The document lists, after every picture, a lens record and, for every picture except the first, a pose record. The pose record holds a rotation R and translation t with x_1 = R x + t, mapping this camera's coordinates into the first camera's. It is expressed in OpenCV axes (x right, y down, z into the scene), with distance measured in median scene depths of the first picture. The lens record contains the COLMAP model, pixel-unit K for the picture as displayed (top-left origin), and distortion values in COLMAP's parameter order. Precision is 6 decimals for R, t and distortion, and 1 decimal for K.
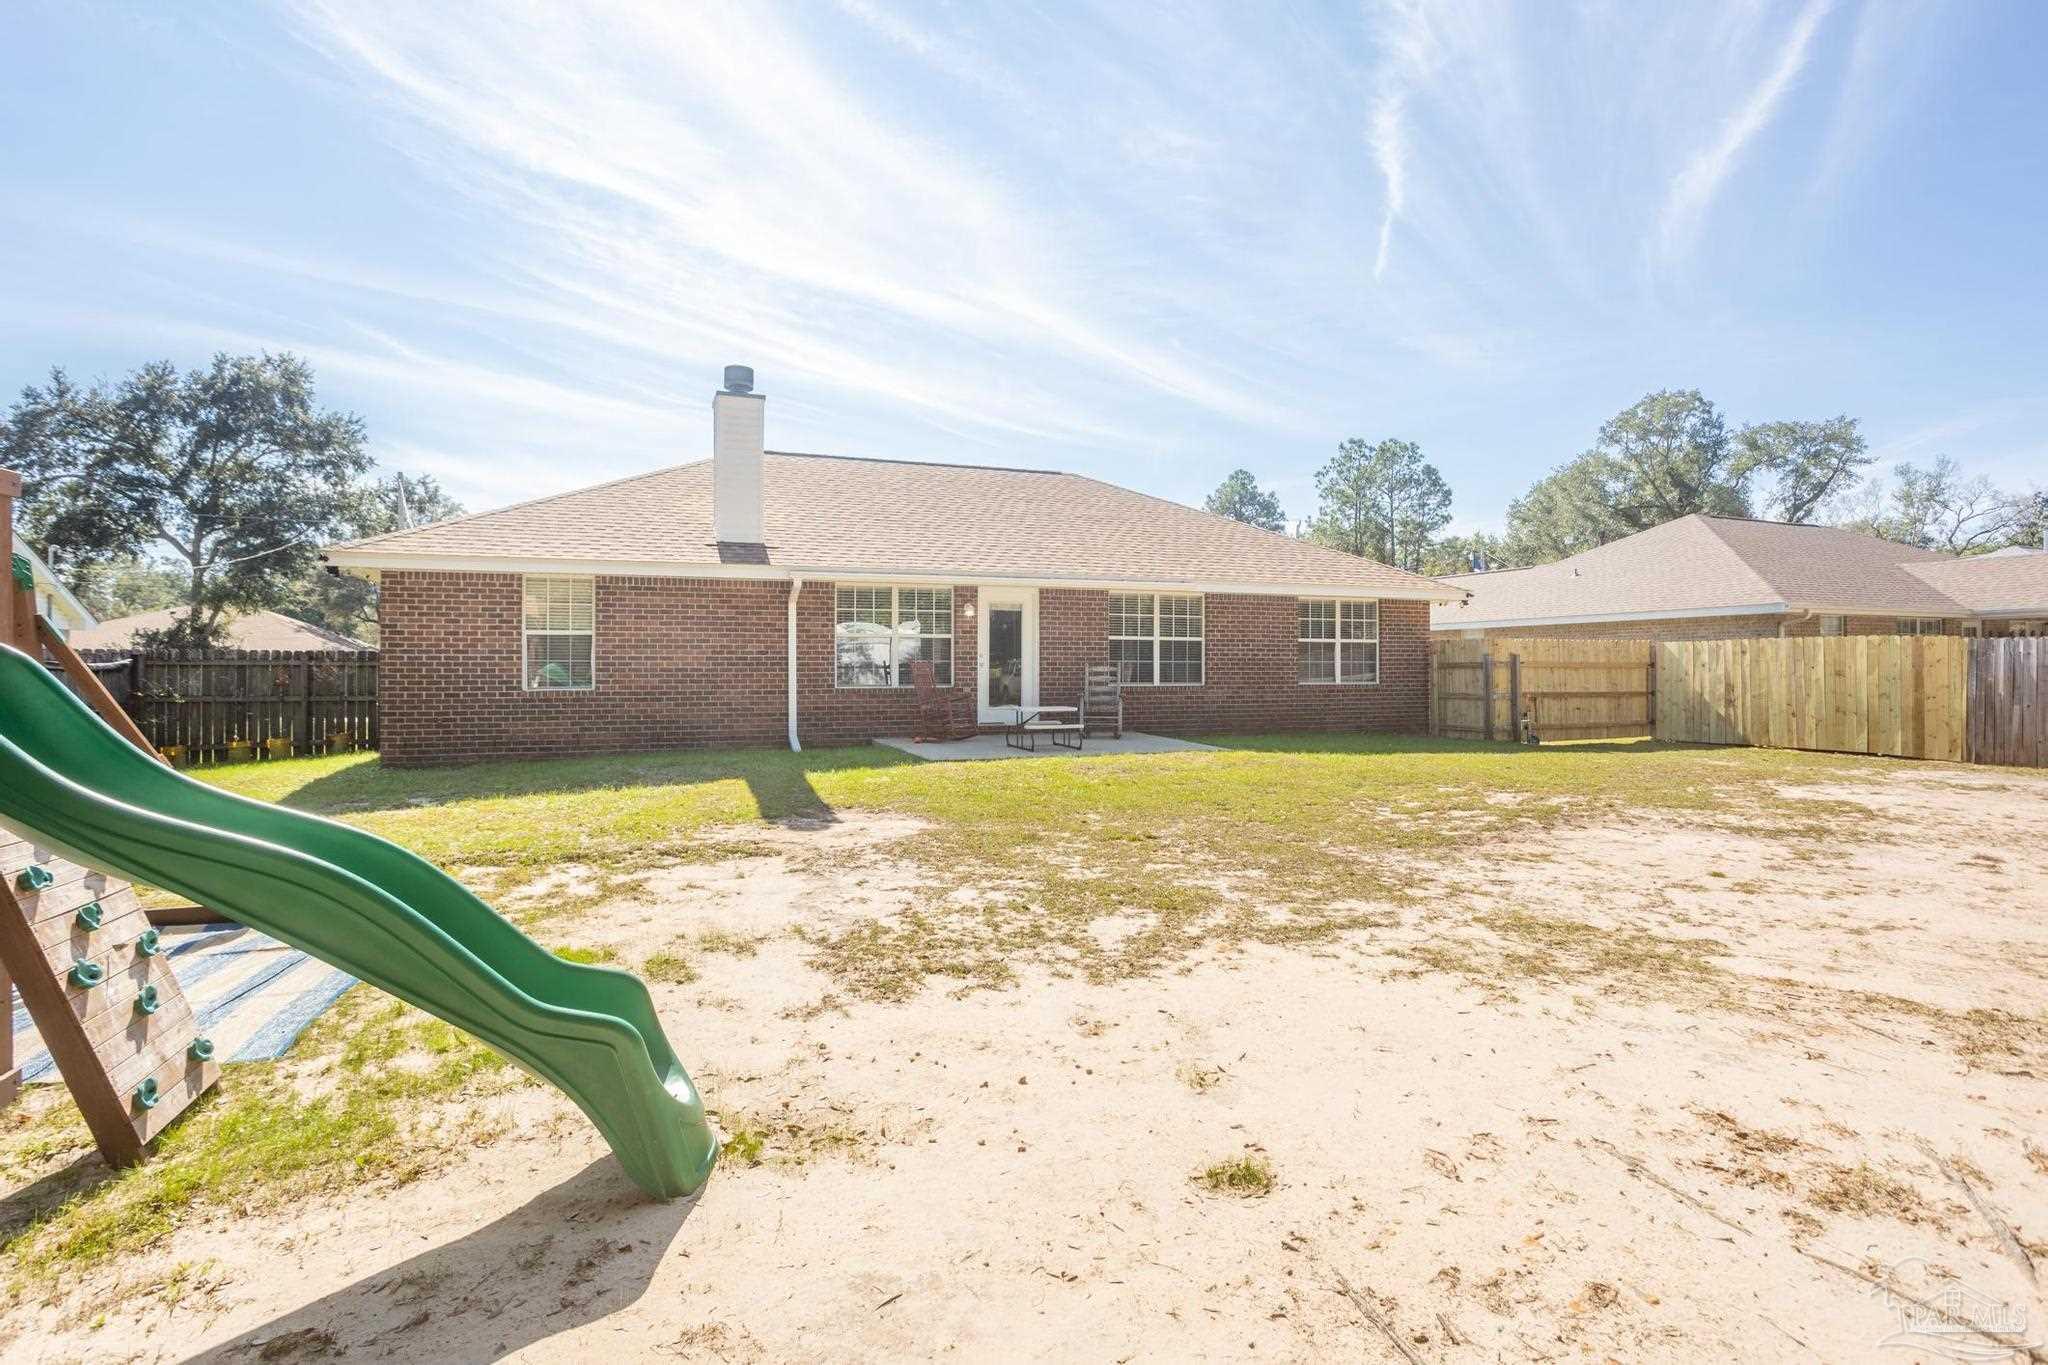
lens RADIAL K [[1012.8, 0, 1031.8], [0, 1012.8, 664.2], [0, 0, 1]] dist [-0.030632, 0.011489]
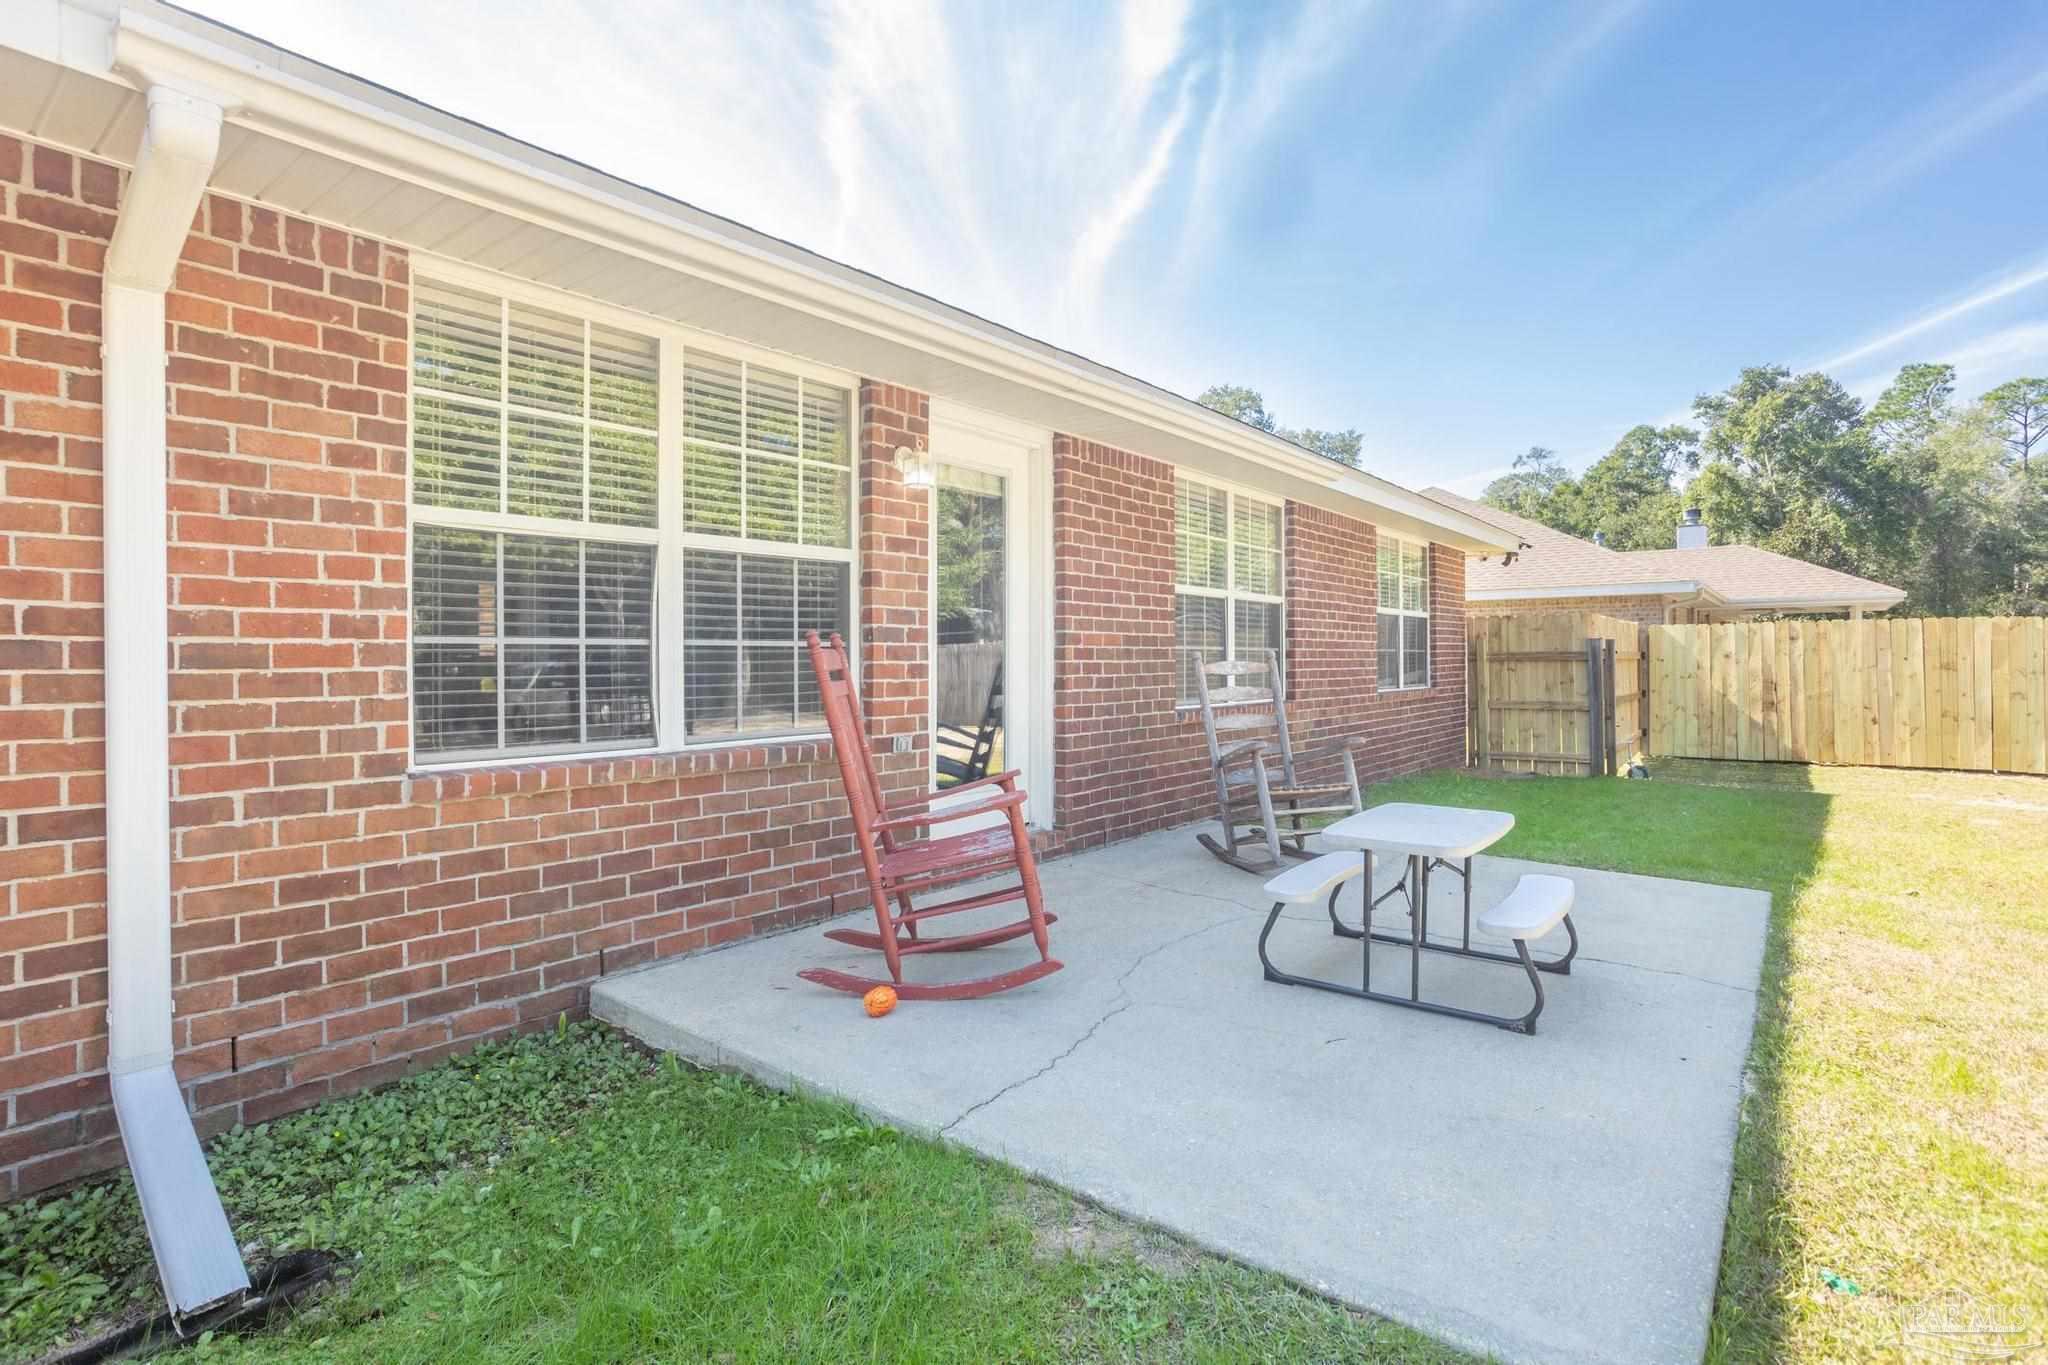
lens RADIAL K [[1012.8, 0, 1029.2], [0, 1012.8, 668.0], [0, 0, 1]] dist [-0.030632, 0.011489]
pose [[0.857800, -0.007611, 0.513927, -0.158207], [0.003259, 0.999951, 0.009369, 0.001227], [-0.513973, -0.006362, 0.857783, 0.635945]]
